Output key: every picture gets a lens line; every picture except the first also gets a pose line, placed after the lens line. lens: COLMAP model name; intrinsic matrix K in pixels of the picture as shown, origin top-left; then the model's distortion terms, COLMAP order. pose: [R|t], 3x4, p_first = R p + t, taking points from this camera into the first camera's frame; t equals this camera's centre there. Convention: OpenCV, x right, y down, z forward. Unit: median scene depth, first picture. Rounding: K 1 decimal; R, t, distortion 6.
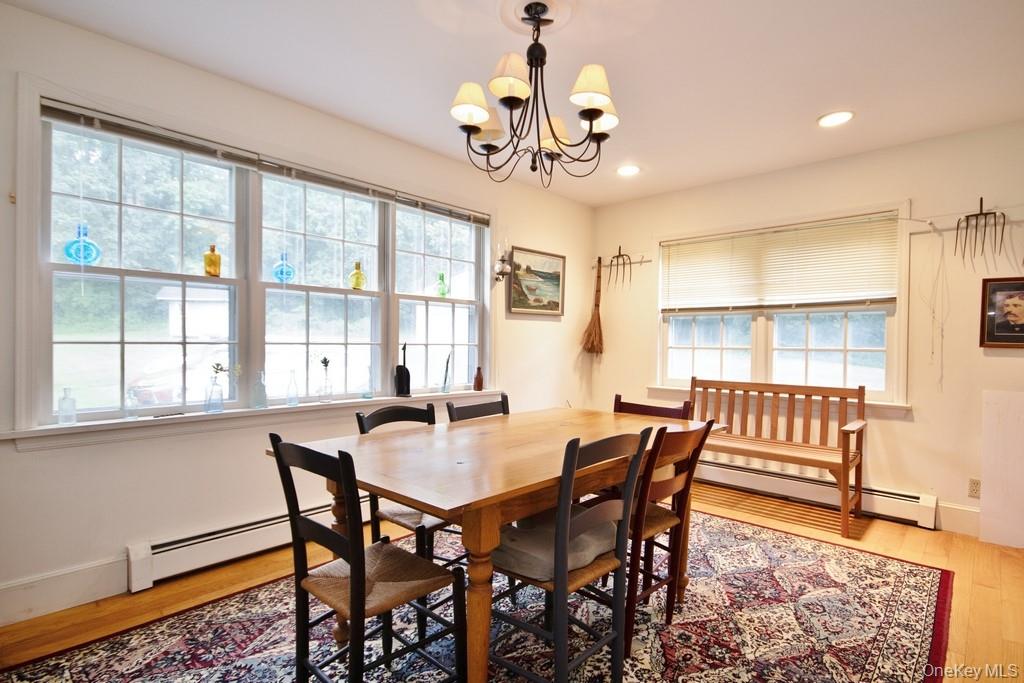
lens RADIAL K [[496.9, 0, 514.0], [0, 496.9, 348.9], [0, 0, 1]] dist [-0.000881, -0.003992]
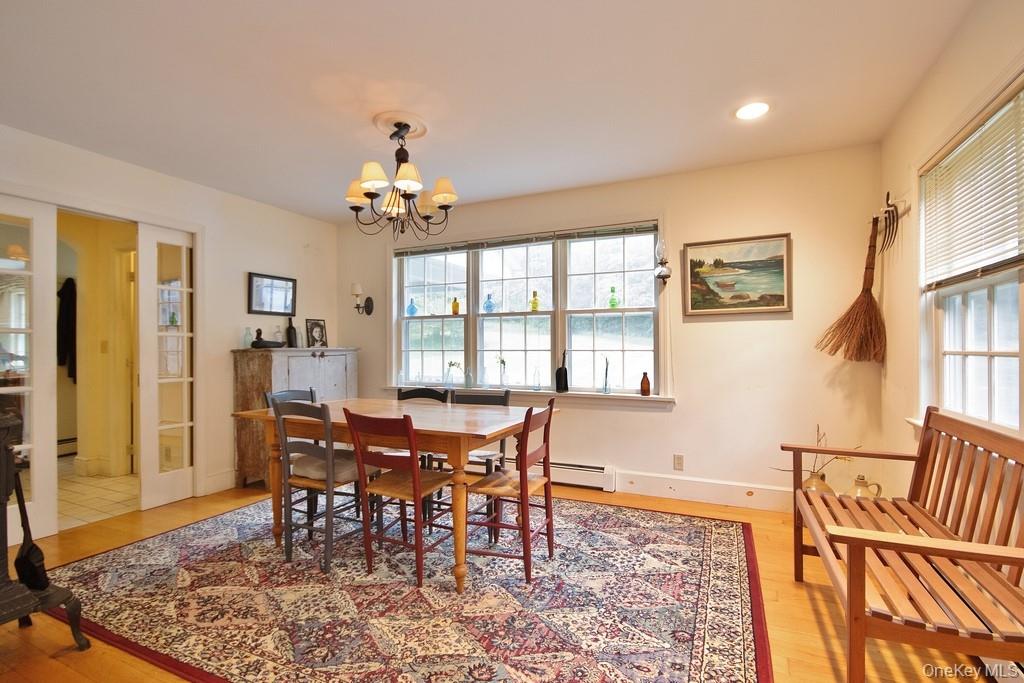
lens RADIAL K [[470.9, 0, 517.3], [0, 470.9, 343.7], [0, 0, 1]] dist [-0.001188, -0.000287]
pose [[0.326140, -0.024885, -0.944994, 0.776514], [-0.008658, 0.999533, -0.029310, 0.008081], [0.945282, 0.017741, 0.325772, 0.456824]]
